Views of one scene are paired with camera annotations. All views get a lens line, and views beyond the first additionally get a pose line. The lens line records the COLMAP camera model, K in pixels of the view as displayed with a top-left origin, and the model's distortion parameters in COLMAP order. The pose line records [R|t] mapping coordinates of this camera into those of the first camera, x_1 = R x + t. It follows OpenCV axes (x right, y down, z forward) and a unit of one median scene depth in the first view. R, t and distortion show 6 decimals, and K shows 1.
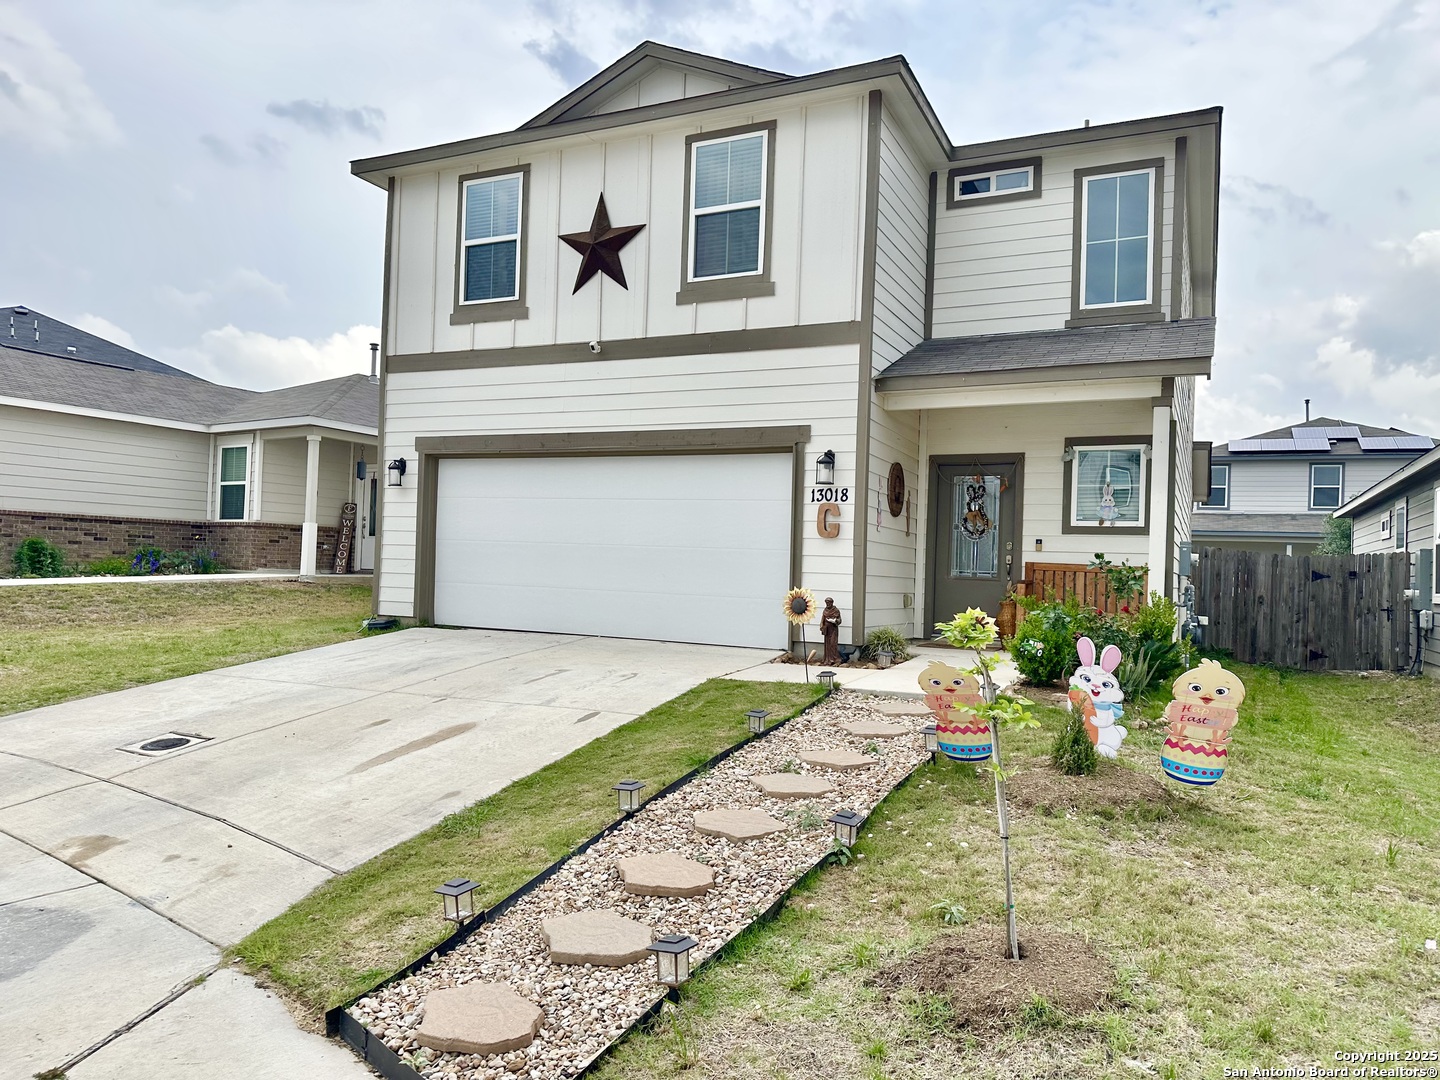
lens RADIAL K [[995.3, 0, 717.6], [0, 995.3, 543.1], [0, 0, 1]] dist [0.138752, -0.210696]
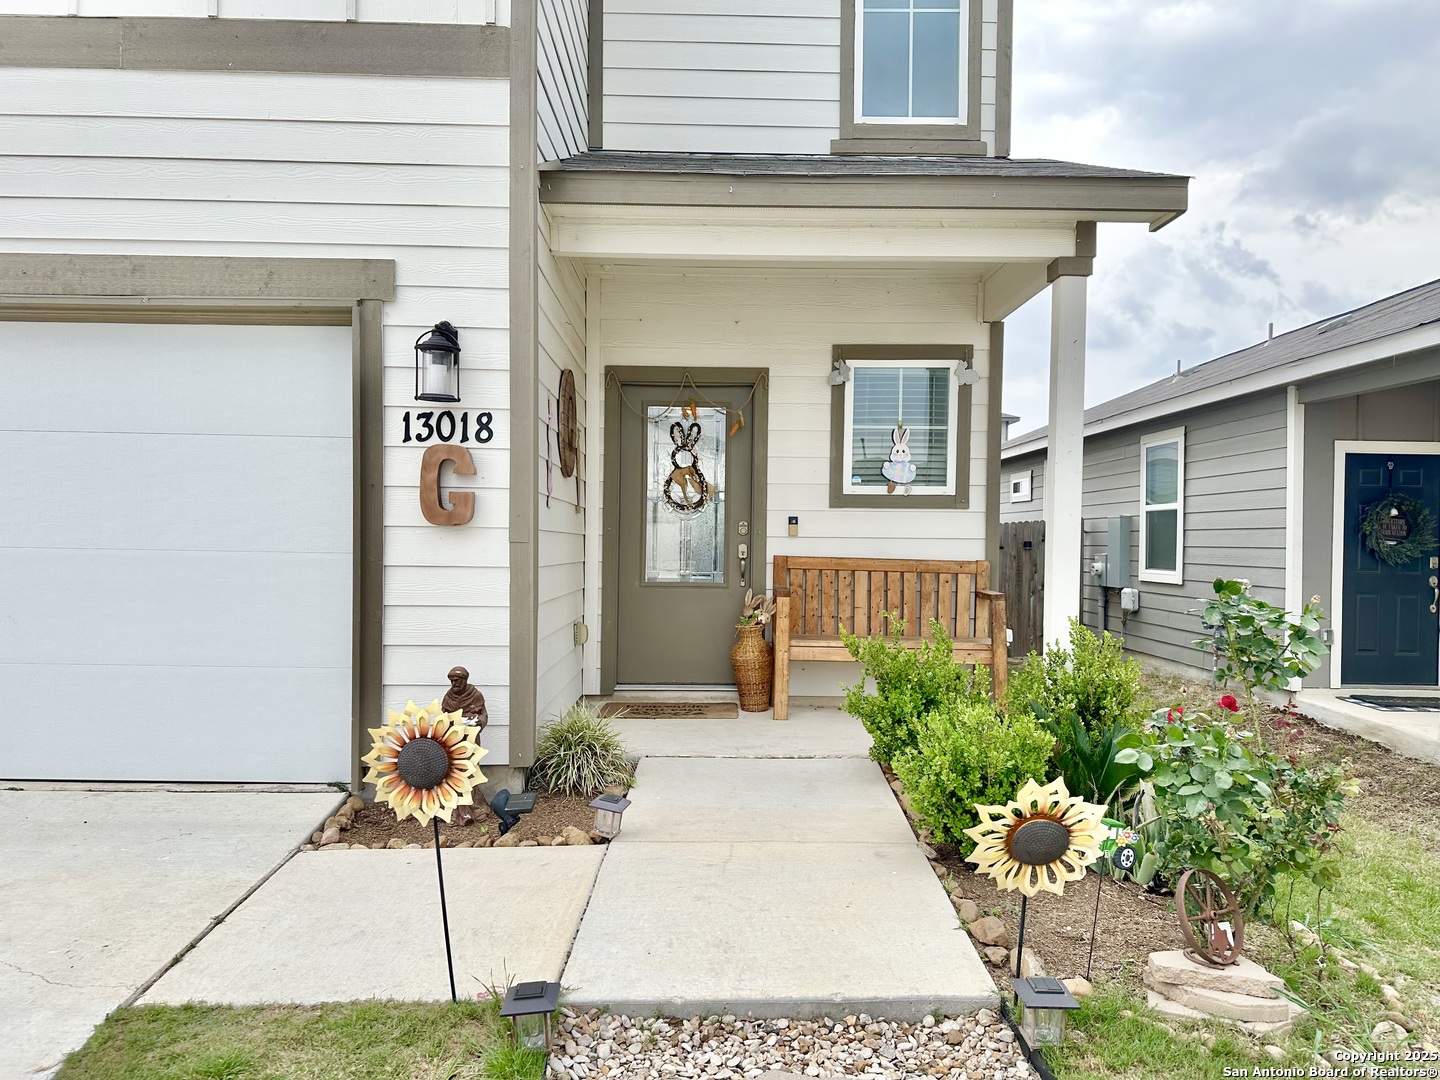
lens RADIAL K [[995.3, 0, 717.6], [0, 995.3, 543.1], [0, 0, 1]] dist [0.138752, -0.210696]
pose [[0.895533, -0.026201, 0.444223, 0.020753], [0.007035, 0.998974, 0.044738, -0.015874], [-0.444940, -0.036939, 0.894798, 0.537710]]
